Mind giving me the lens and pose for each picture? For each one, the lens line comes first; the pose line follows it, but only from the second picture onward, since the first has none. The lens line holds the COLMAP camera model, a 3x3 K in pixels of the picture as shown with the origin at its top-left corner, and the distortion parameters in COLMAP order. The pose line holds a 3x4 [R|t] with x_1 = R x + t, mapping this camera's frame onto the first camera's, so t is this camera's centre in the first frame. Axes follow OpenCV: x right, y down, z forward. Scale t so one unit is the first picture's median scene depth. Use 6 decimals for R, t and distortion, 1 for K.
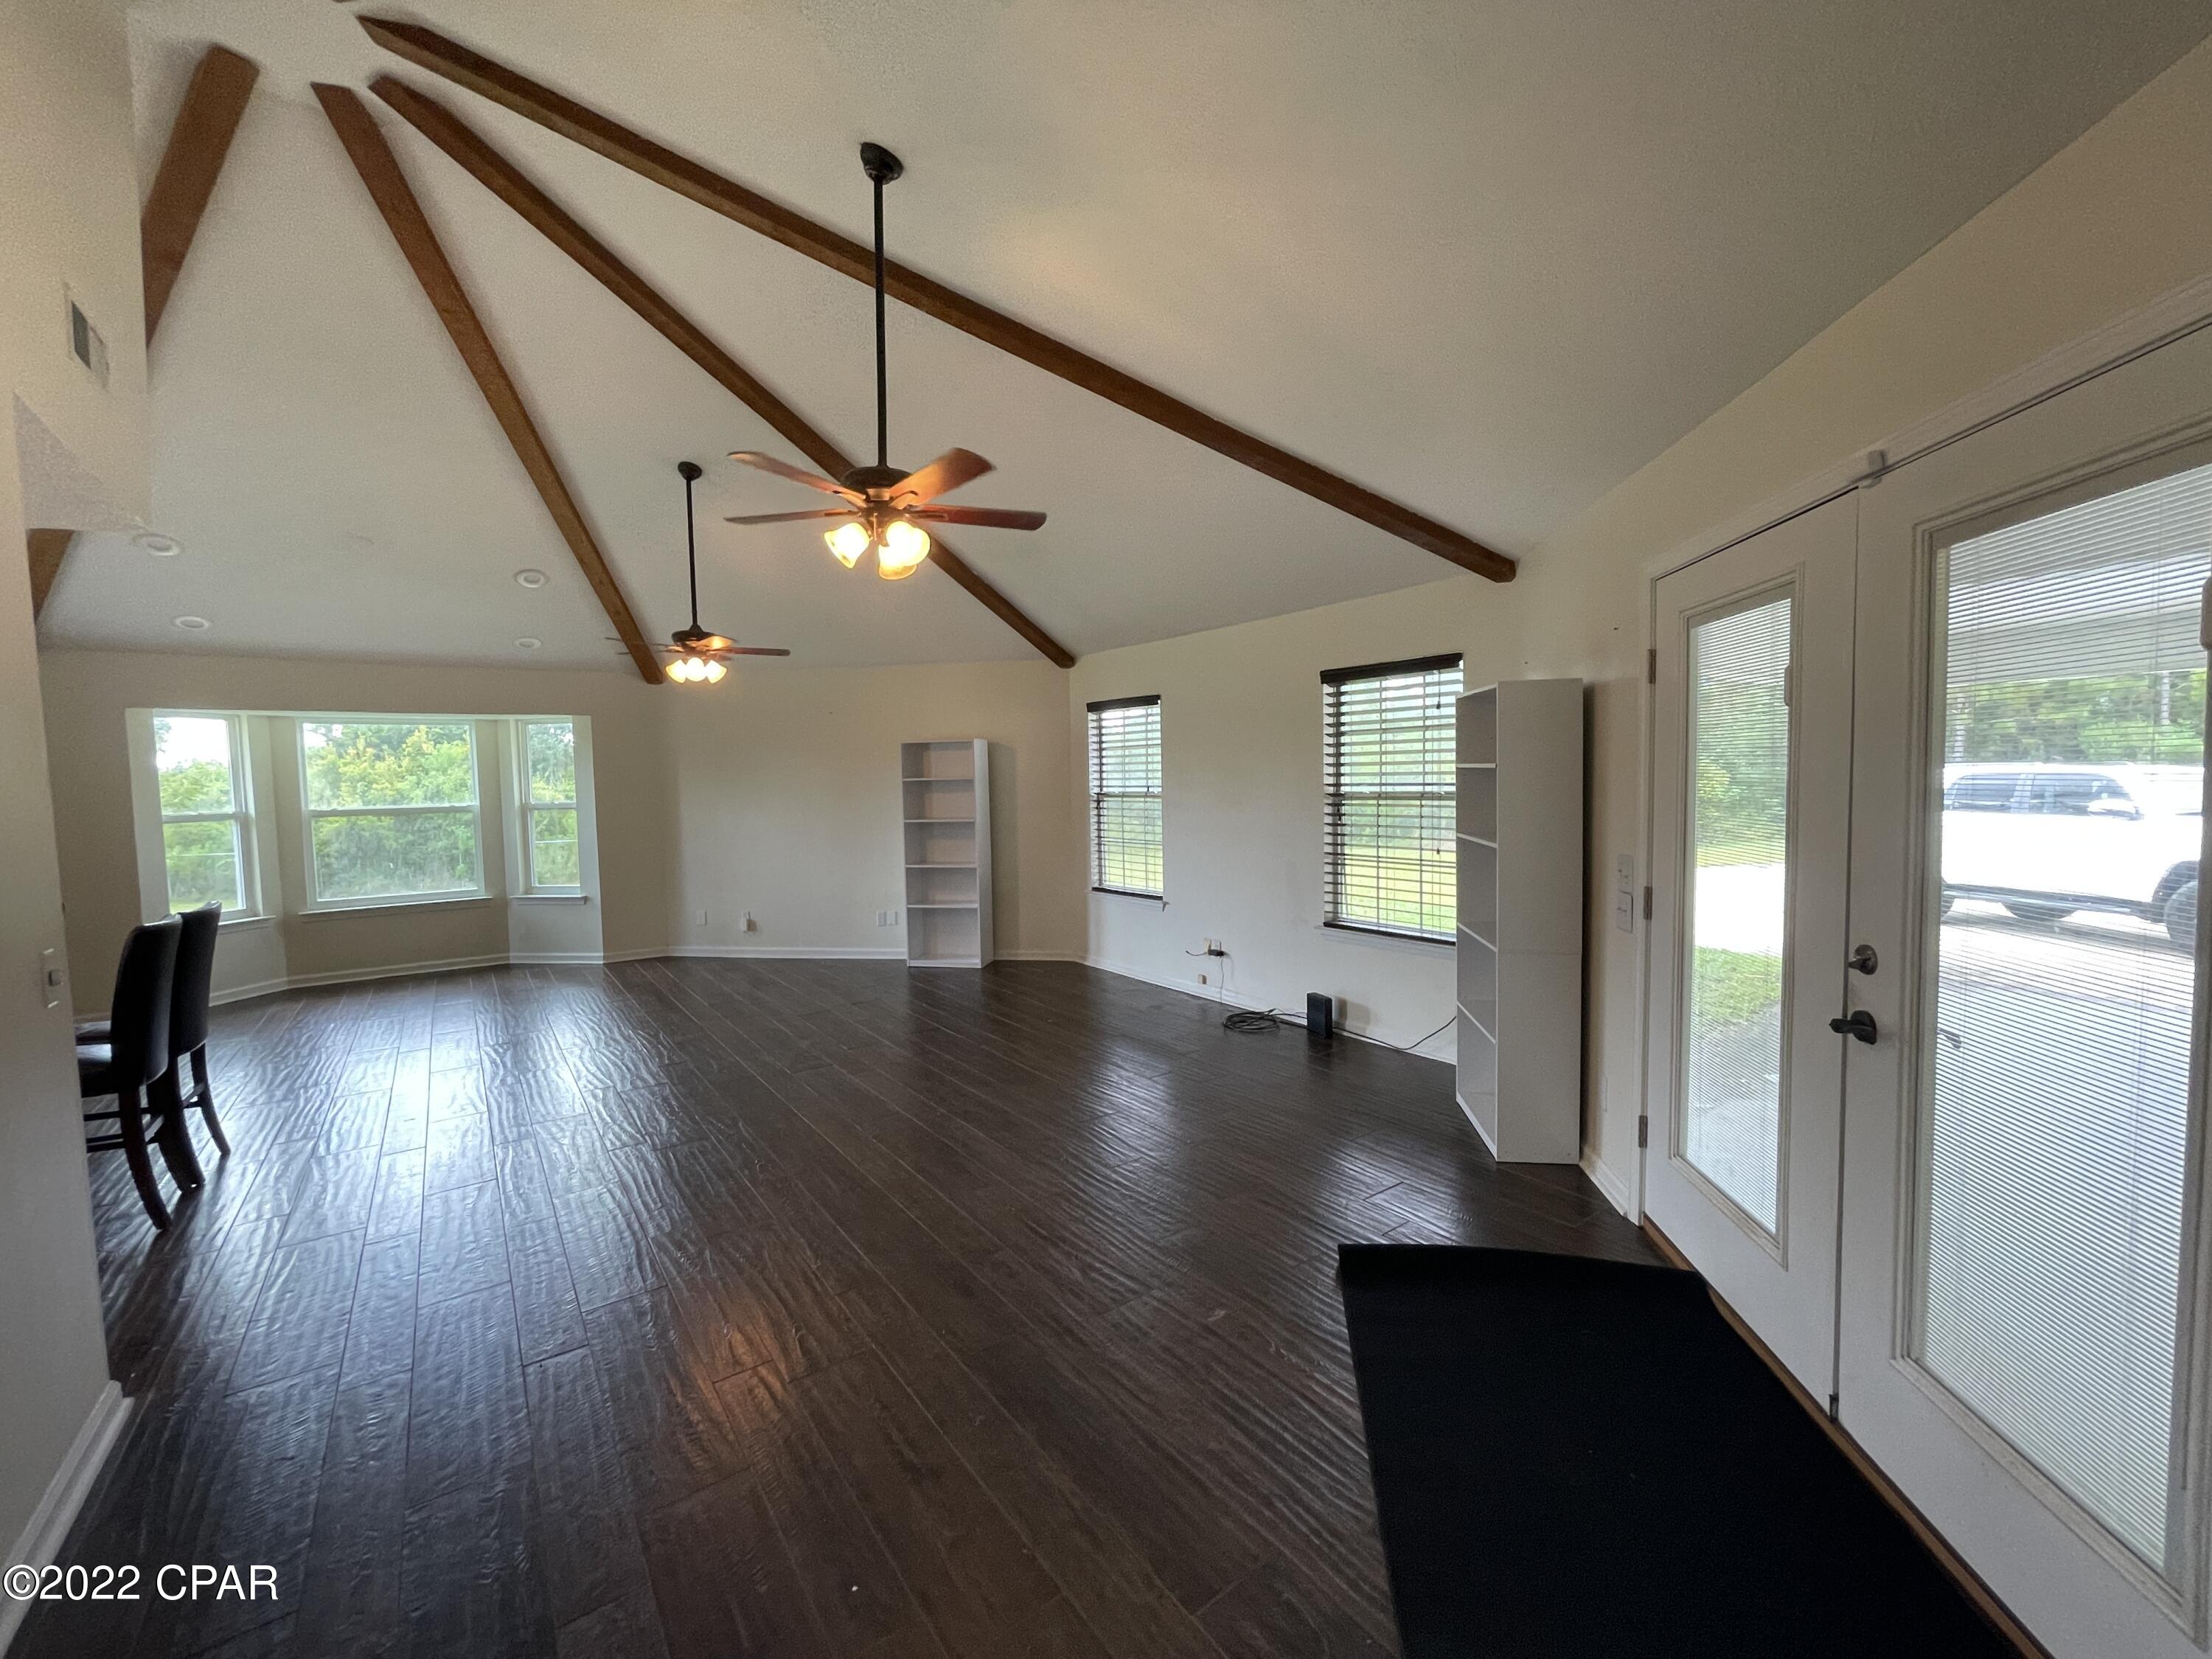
lens RADIAL K [[926.9, 0, 1106.0], [0, 926.9, 829.5], [0, 0, 1]] dist [0.027383, 0.000105]
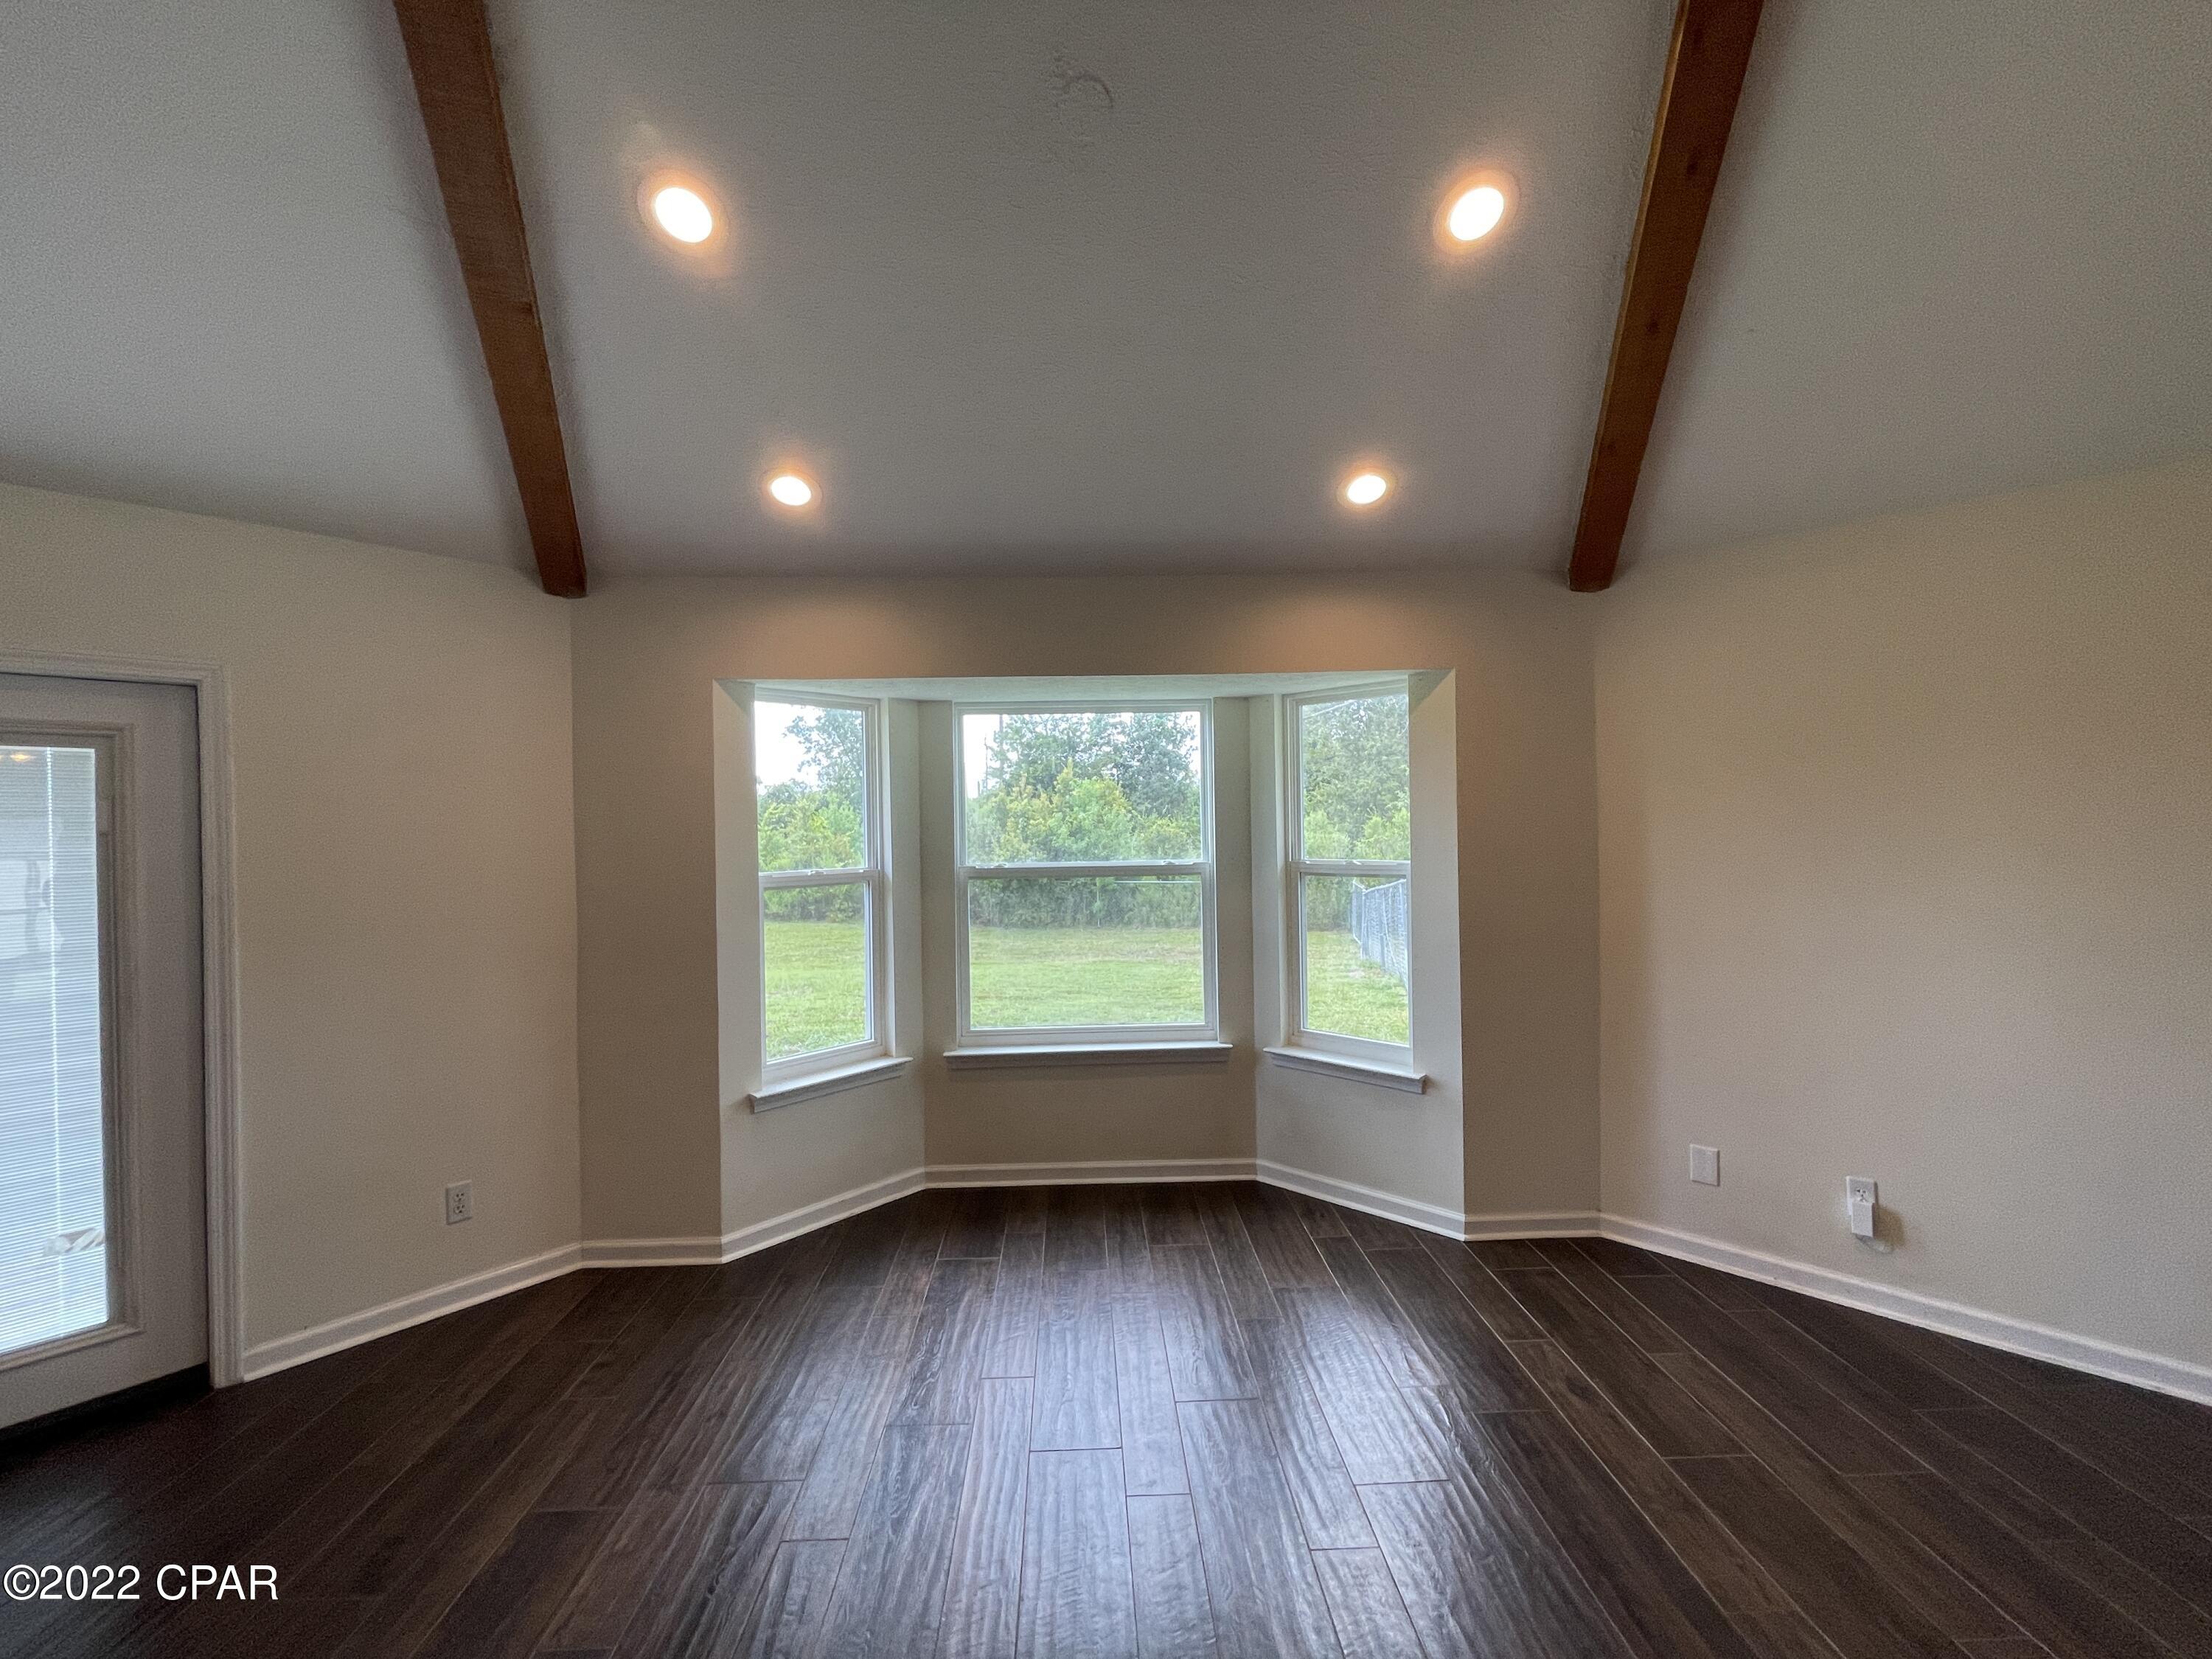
lens RADIAL K [[901.5, 0, 1099.2], [0, 901.5, 824.3], [0, 0, 1]] dist [-0.001577, 0.000071]
pose [[0.837493, 0.007894, -0.546391, -0.498895], [-0.032905, 0.998810, -0.036005, -0.029462], [0.545456, 0.048133, 0.836756, 0.610728]]
